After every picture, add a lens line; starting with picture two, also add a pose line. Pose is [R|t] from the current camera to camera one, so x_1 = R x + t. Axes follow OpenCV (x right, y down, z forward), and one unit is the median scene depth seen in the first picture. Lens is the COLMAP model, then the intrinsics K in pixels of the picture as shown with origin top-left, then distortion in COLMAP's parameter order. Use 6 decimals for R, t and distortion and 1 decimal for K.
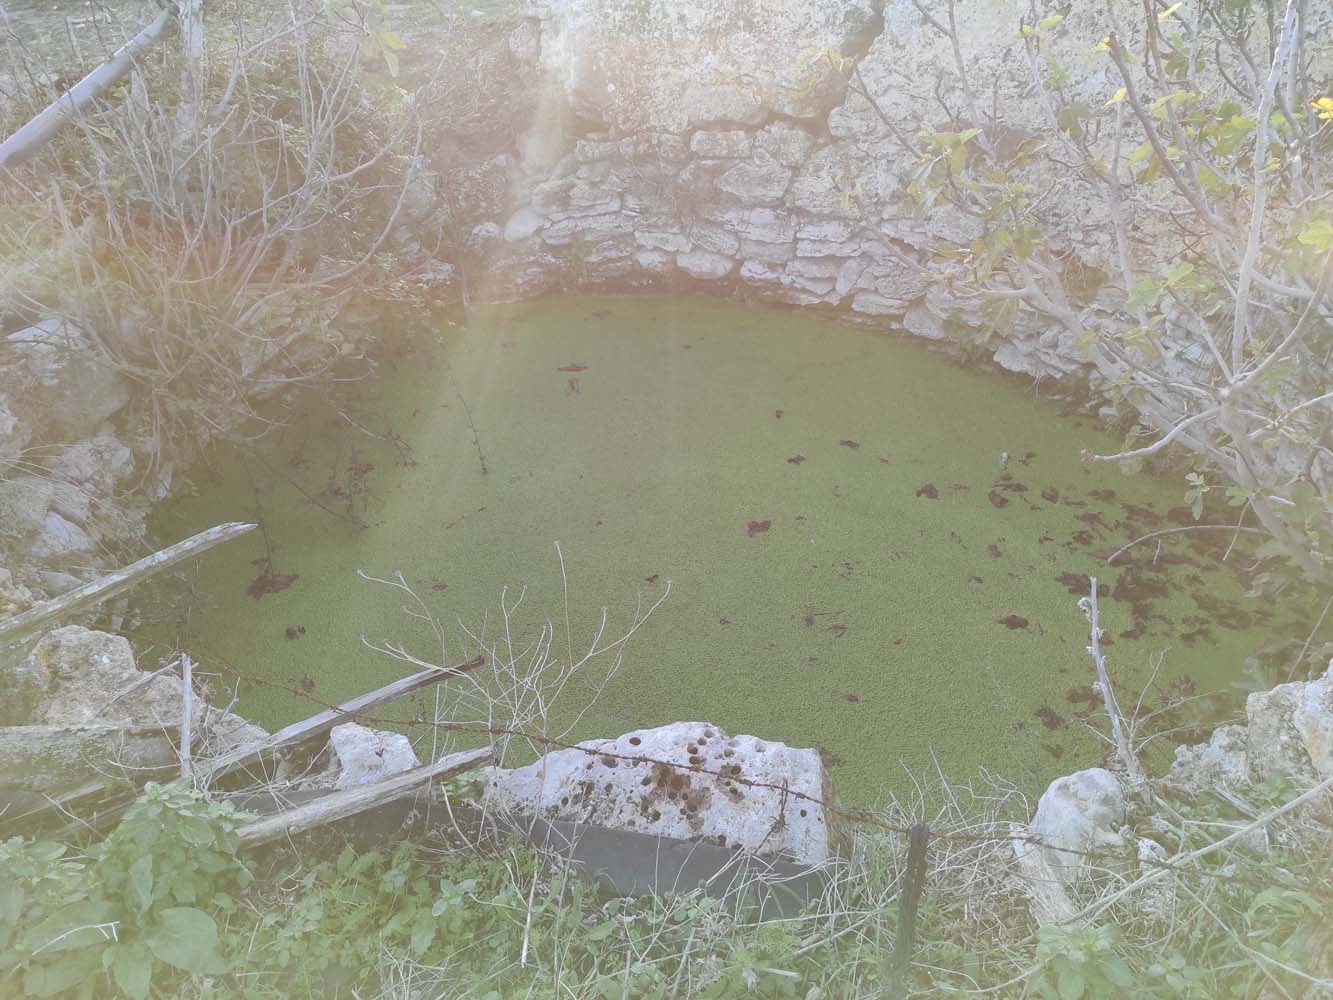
lens RADIAL K [[1001.0, 0, 663.3], [0, 1001.0, 493.4], [0, 0, 1]] dist [0.056724, -0.052149]
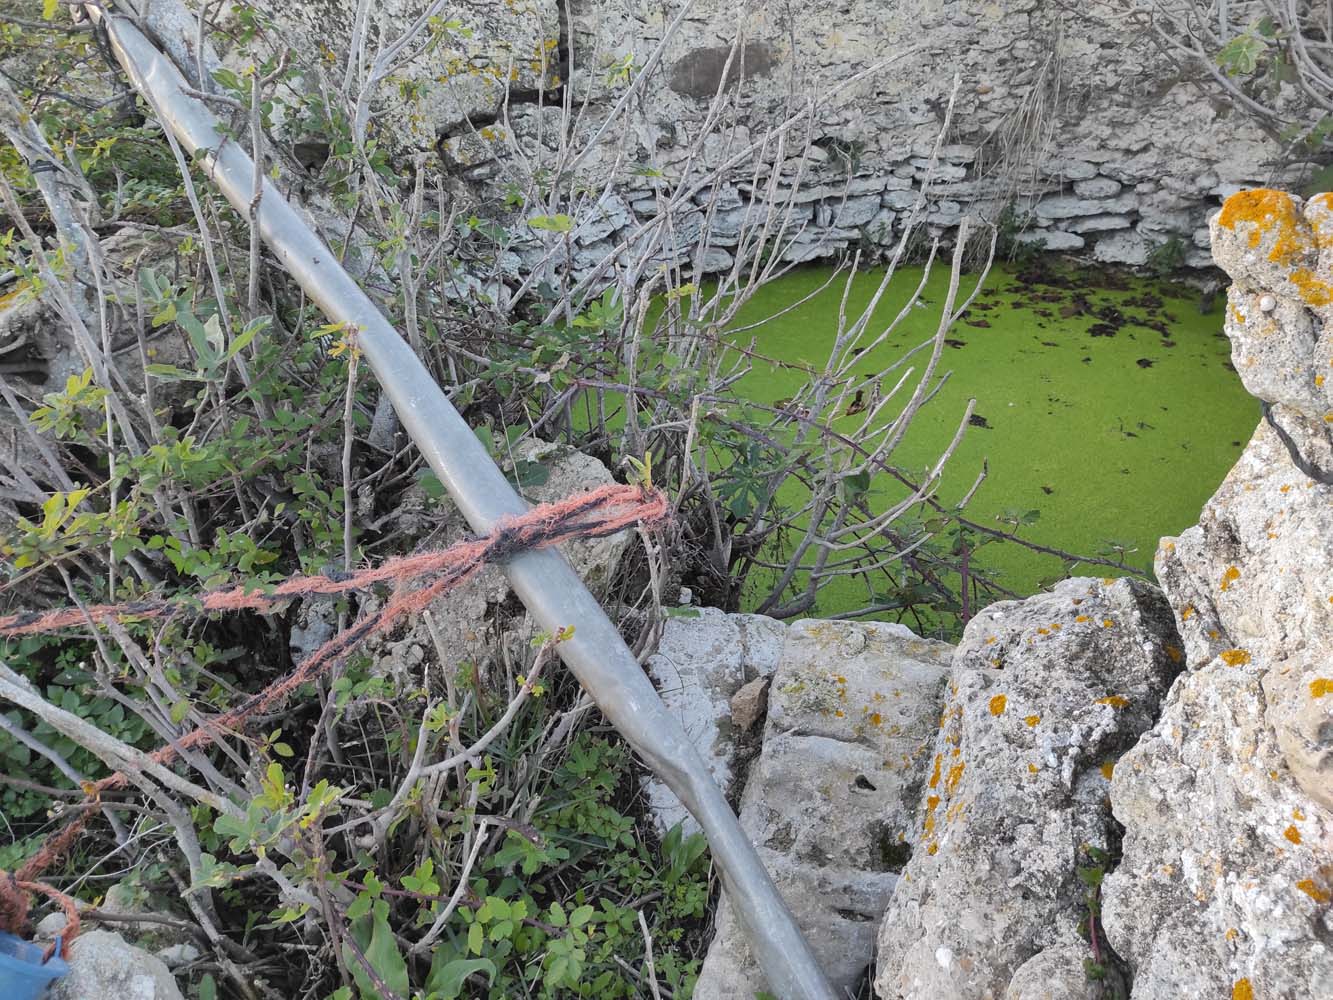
lens RADIAL K [[1001.0, 0, 663.3], [0, 1001.0, 493.4], [0, 0, 1]] dist [0.056724, -0.052149]
pose [[0.443810, -0.479173, 0.757249, -0.685465], [0.529247, 0.822067, 0.210006, -0.232223], [-0.723139, 0.307570, 0.618442, 0.530643]]
